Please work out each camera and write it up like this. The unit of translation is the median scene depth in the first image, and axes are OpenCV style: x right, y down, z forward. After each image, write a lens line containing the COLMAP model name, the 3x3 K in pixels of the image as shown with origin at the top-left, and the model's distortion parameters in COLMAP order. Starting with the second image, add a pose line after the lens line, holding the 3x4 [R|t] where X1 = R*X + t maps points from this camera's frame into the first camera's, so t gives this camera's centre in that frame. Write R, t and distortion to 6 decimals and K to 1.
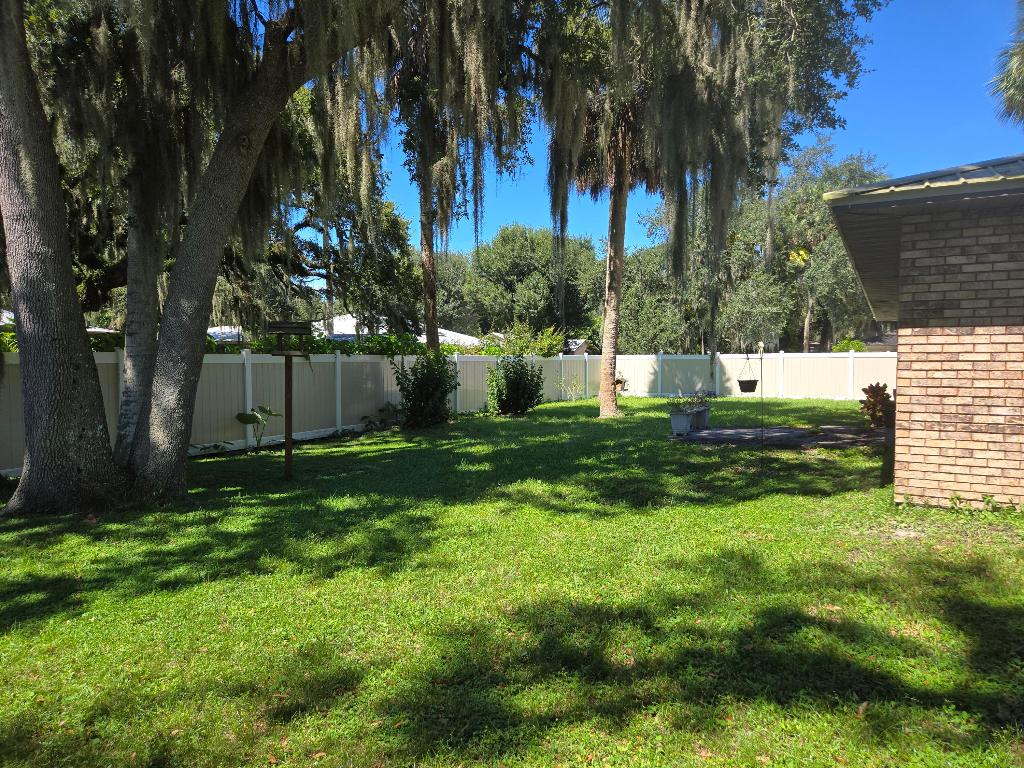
lens RADIAL K [[683.8, 0, 519.8], [0, 683.8, 386.0], [0, 0, 1]] dist [0.080841, -0.071956]
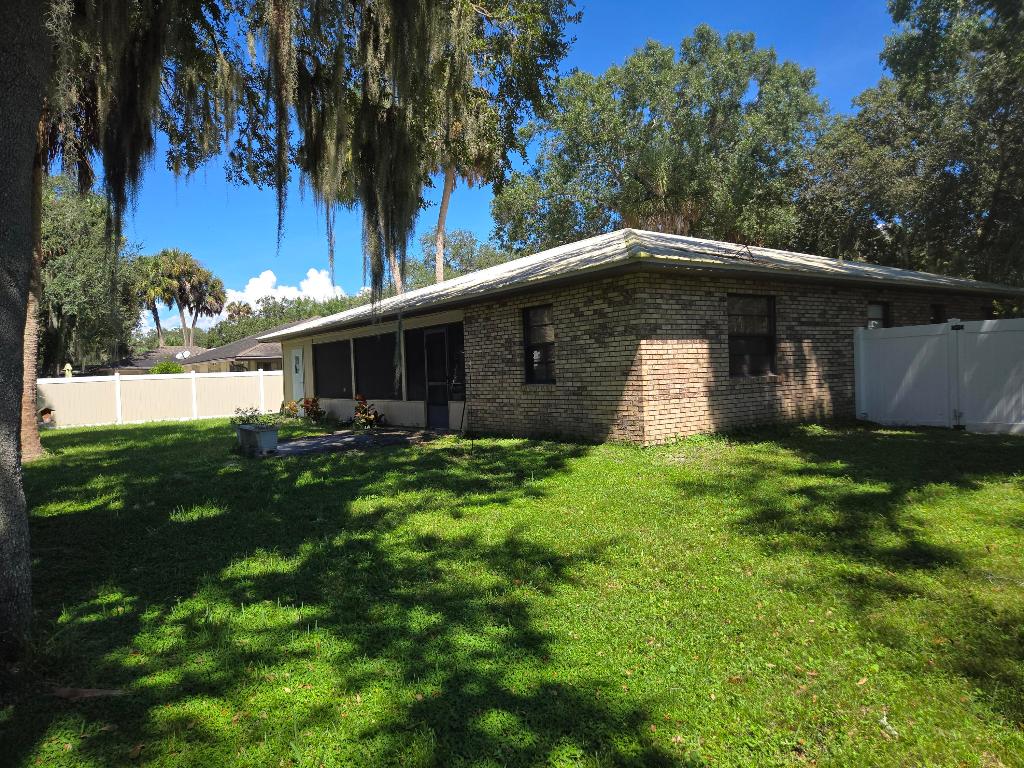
lens RADIAL K [[683.8, 0, 519.8], [0, 683.8, 386.0], [0, 0, 1]] dist [0.080841, -0.071956]
pose [[0.429479, -0.034437, 0.902420, -1.081529], [0.069679, 0.997557, 0.004906, -0.002864], [-0.900385, 0.060773, 0.430829, 0.597971]]
